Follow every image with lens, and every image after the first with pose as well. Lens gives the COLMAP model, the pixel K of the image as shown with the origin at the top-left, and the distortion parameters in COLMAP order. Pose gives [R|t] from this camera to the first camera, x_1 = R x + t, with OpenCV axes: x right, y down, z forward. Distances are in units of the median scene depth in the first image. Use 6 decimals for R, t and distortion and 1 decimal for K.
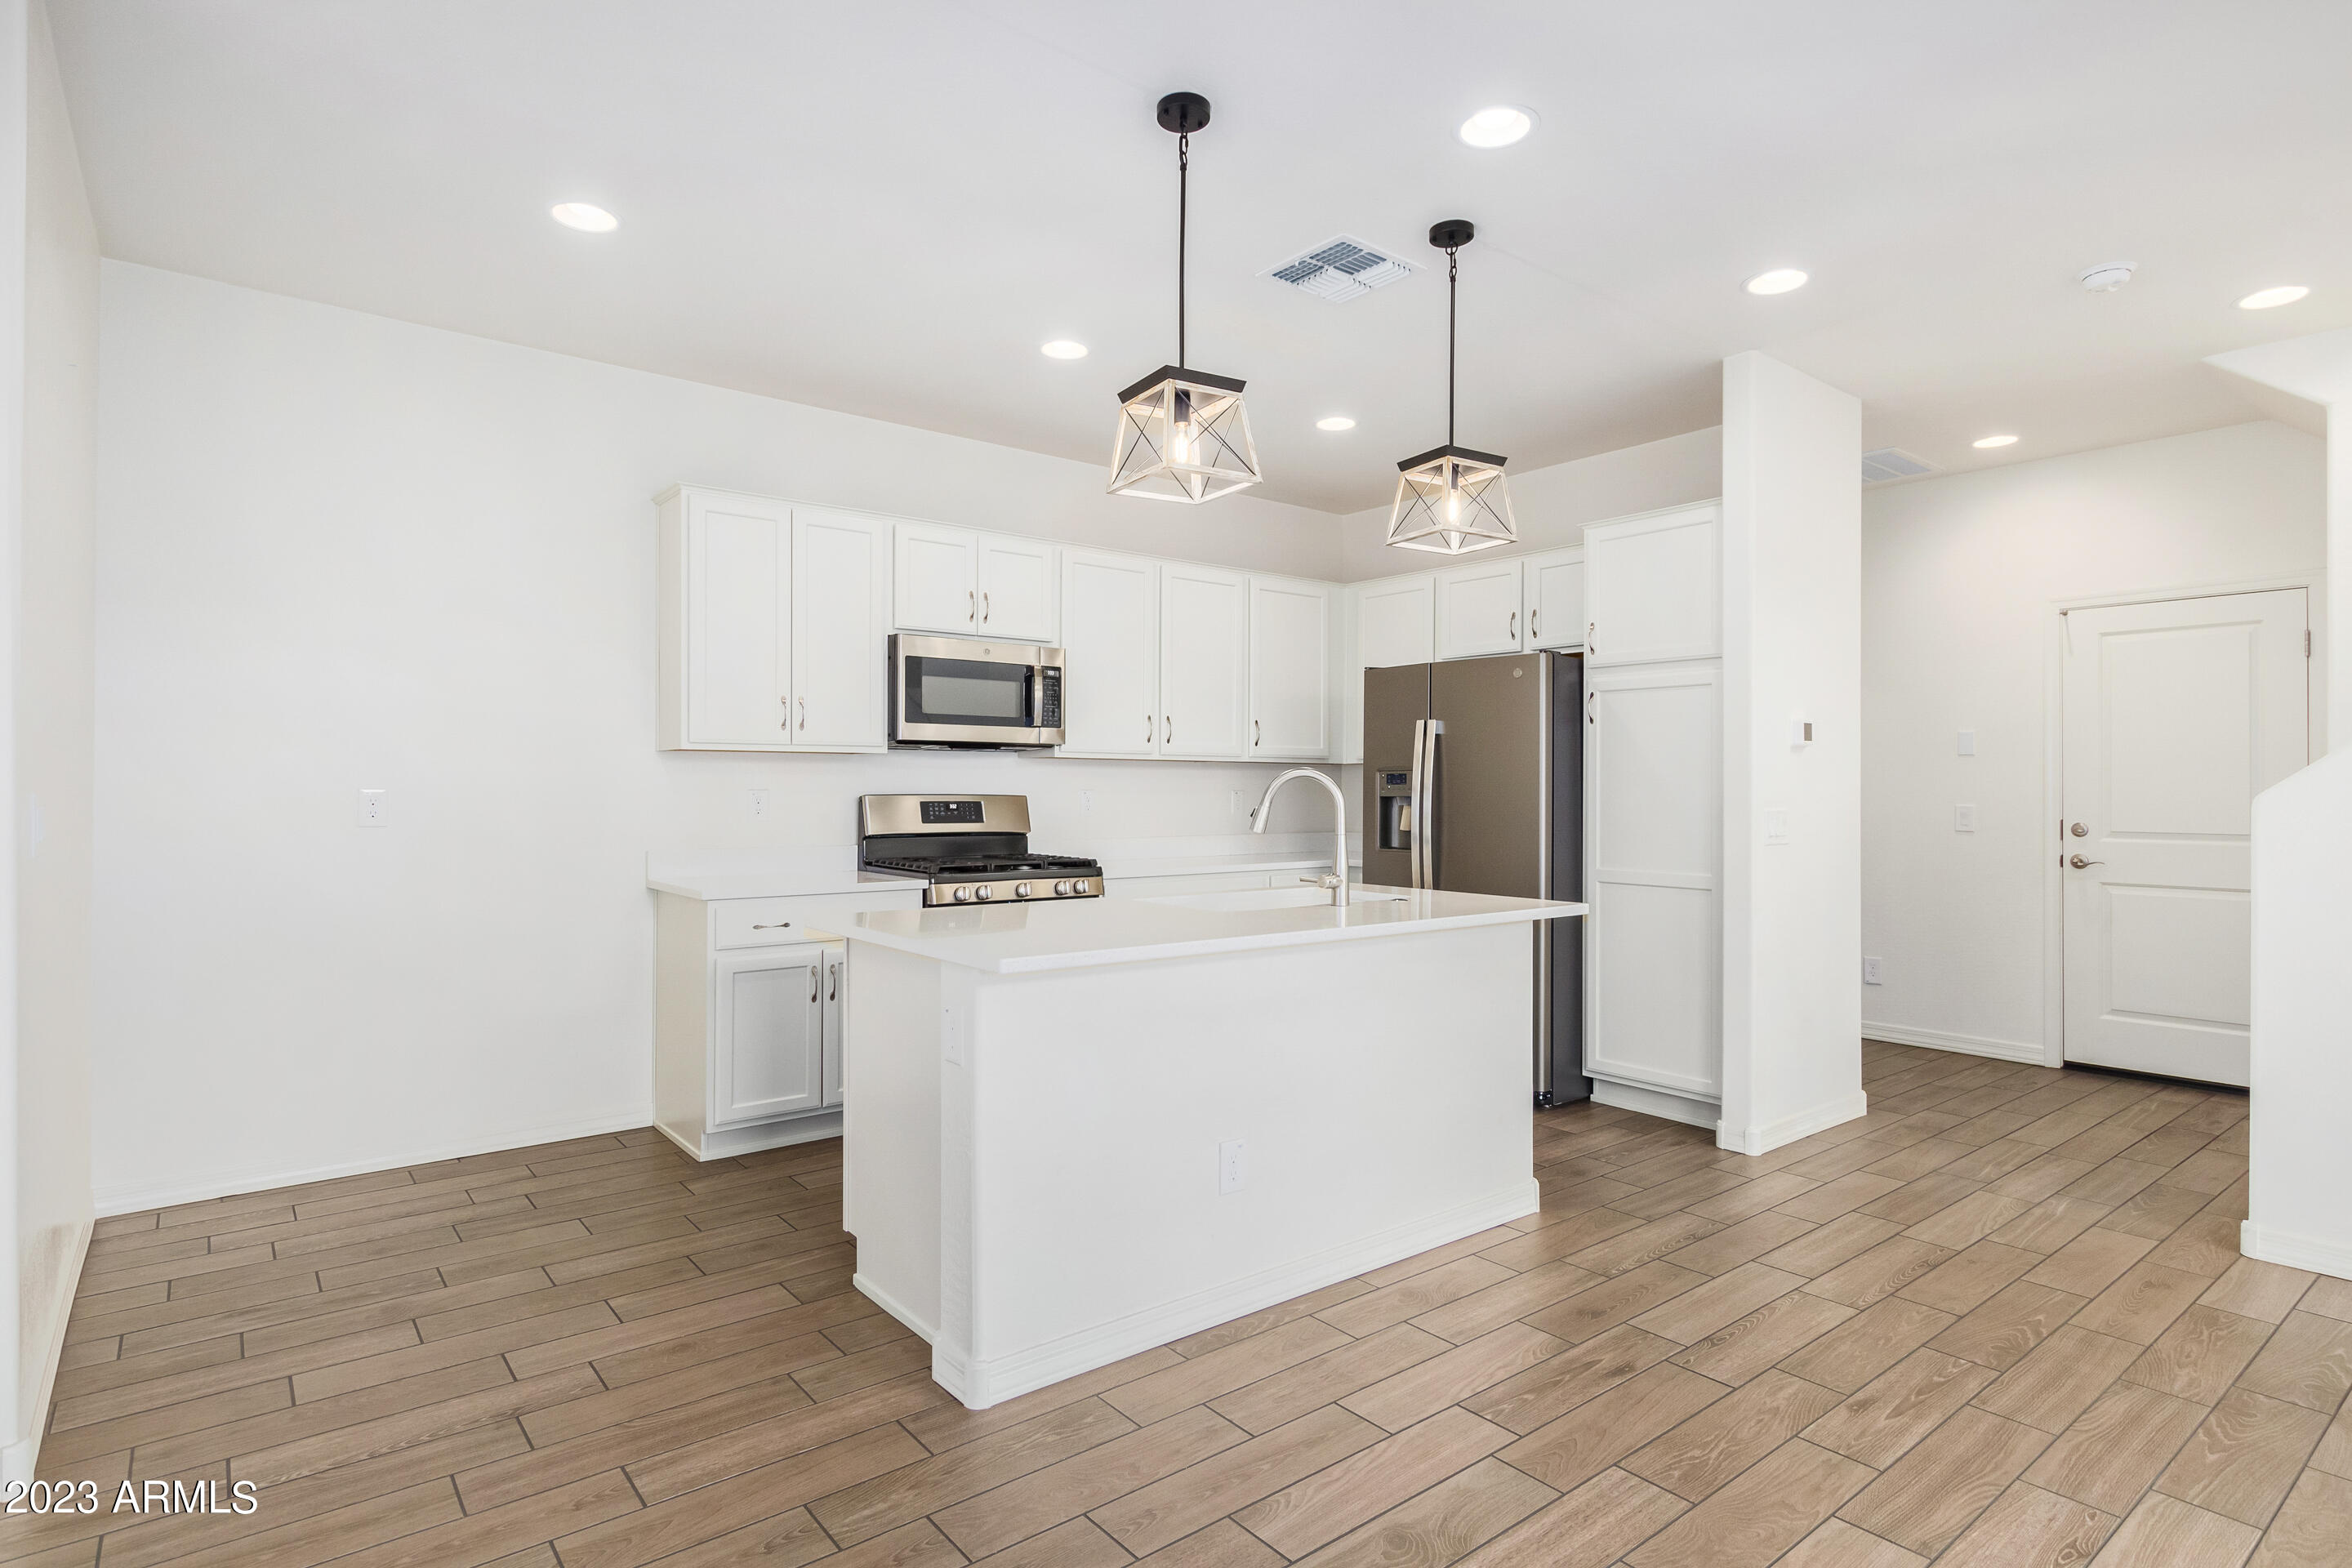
lens RADIAL K [[1212.9, 0, 1180.0], [0, 1212.9, 789.3], [0, 0, 1]] dist [0.000104, -0.000238]
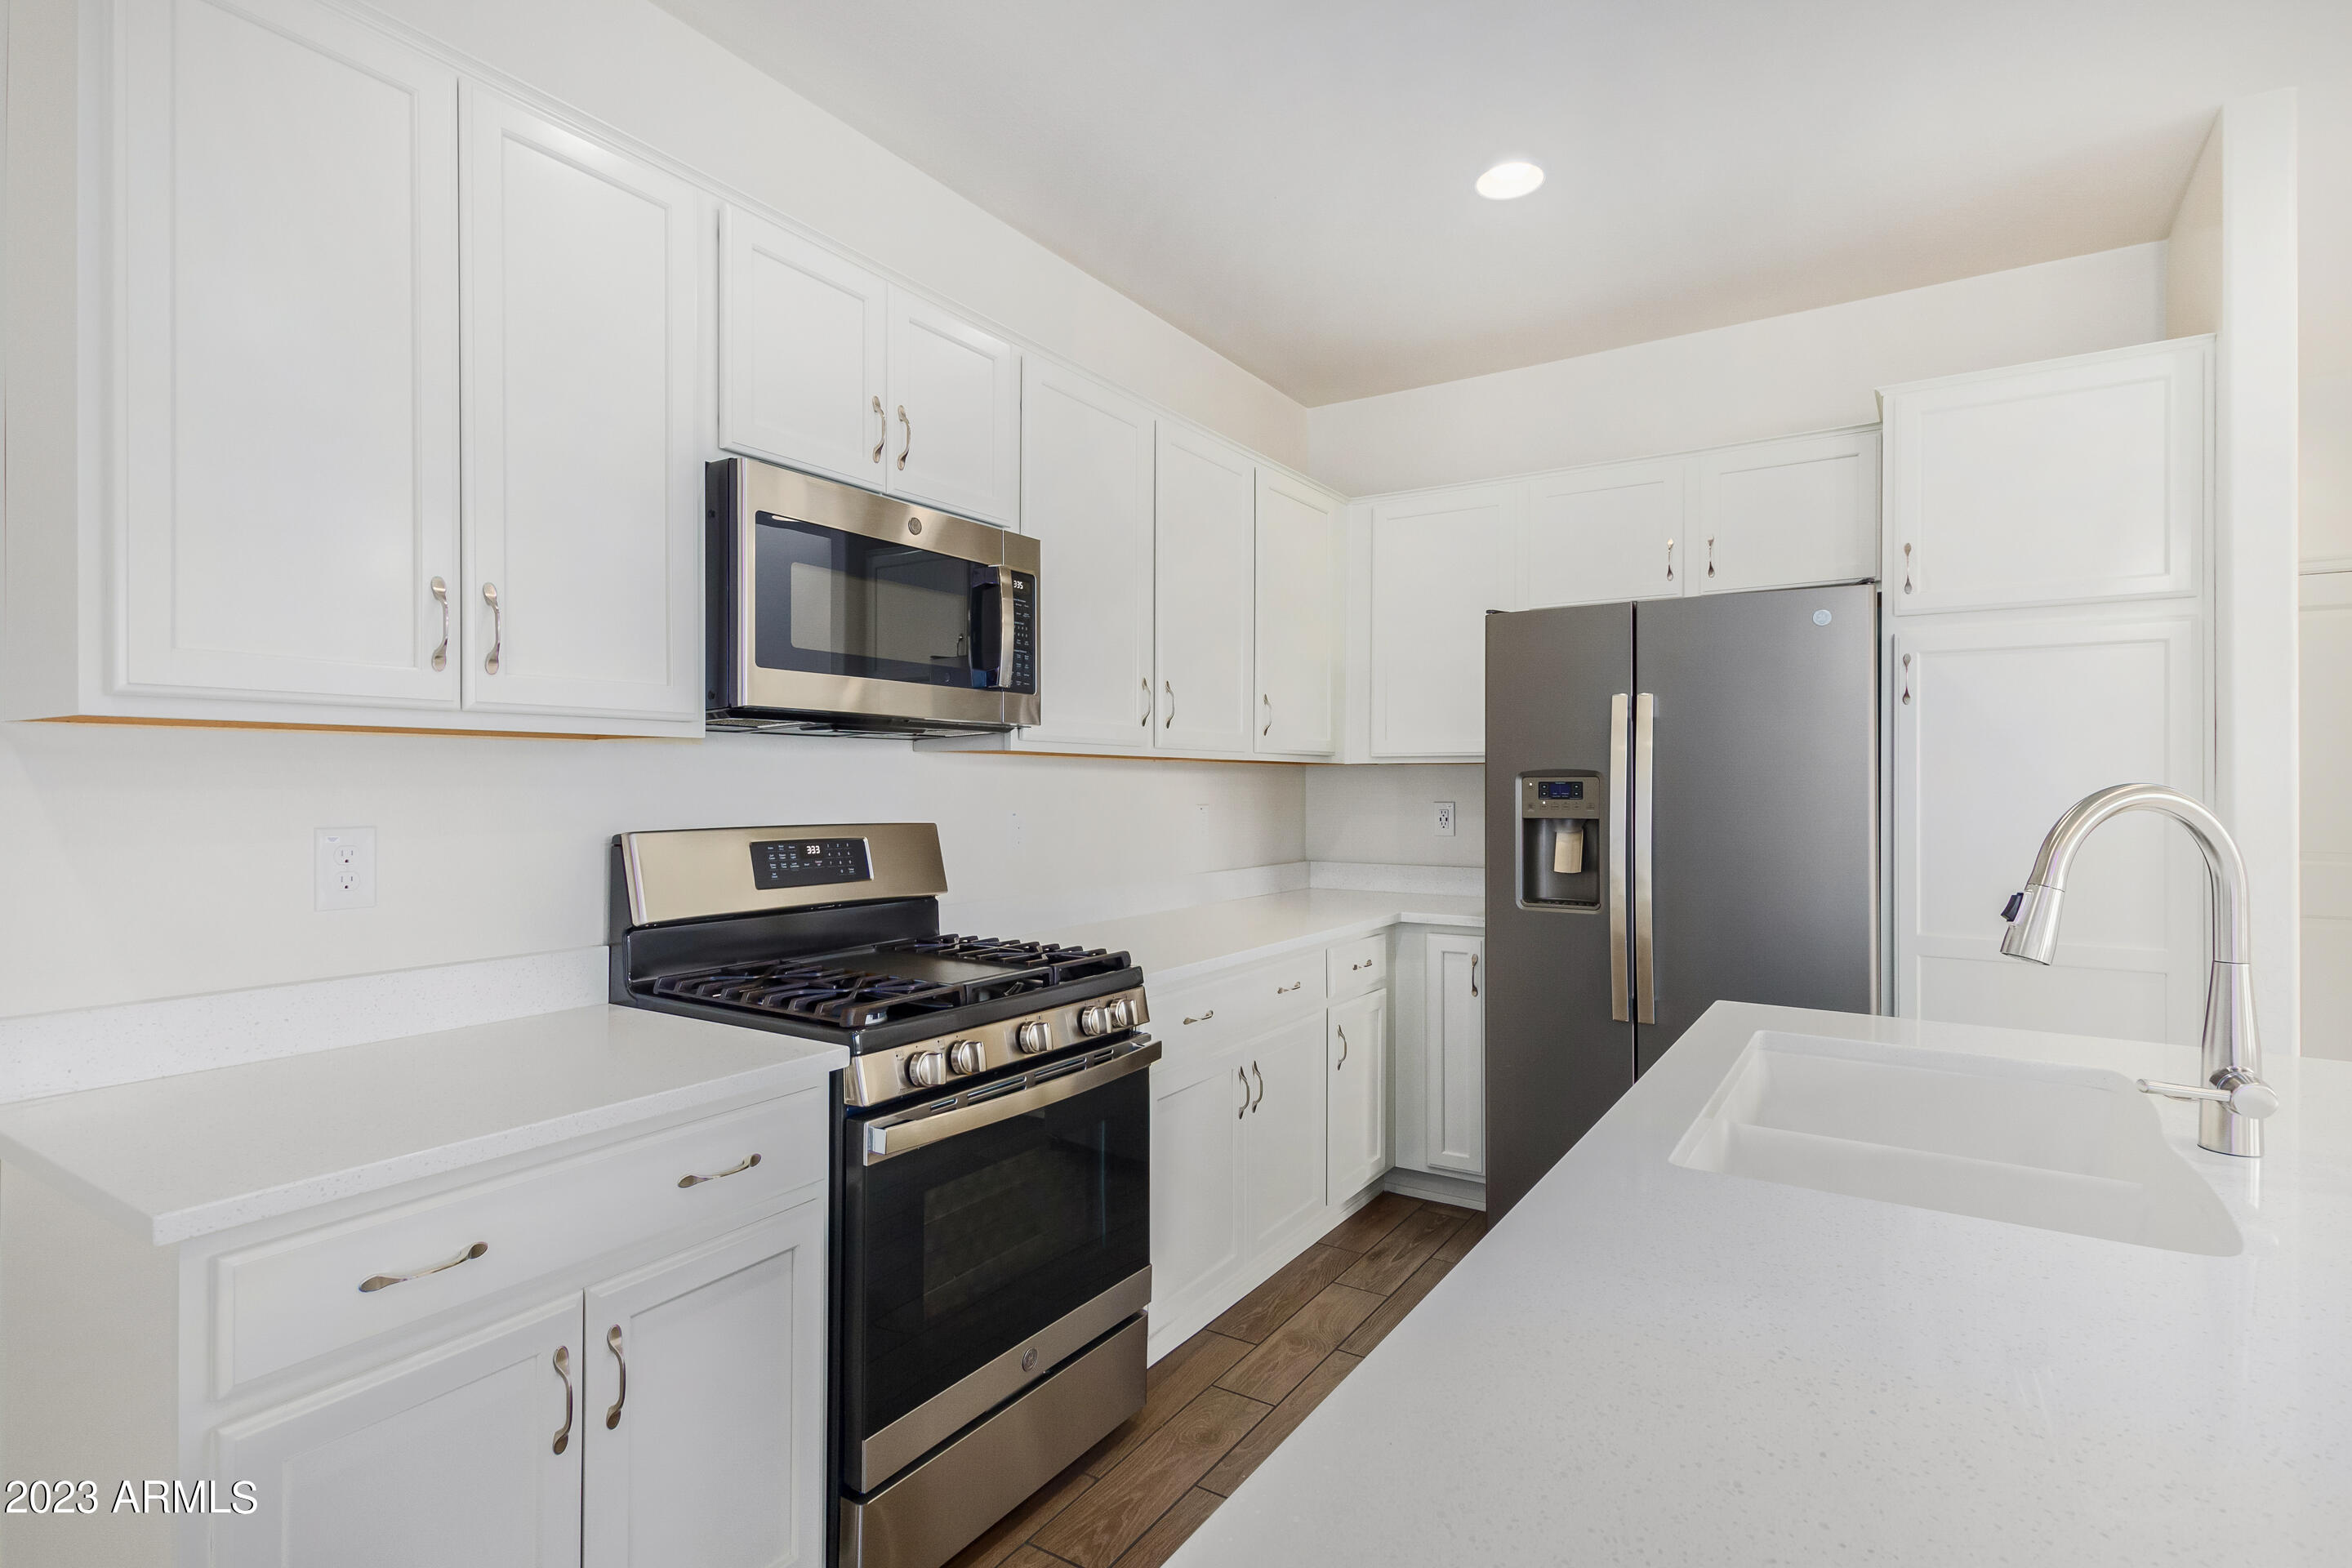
lens RADIAL K [[1149.0, 0, 1176.0], [0, 1149.0, 784.0], [0, 0, 1]] dist [0.010244, -0.000248]
pose [[0.946075, -0.000228, 0.323948, -0.206647], [0.000340, 1.000000, -0.000287, -0.012742], [-0.323948, 0.000382, 0.946075, 0.539003]]
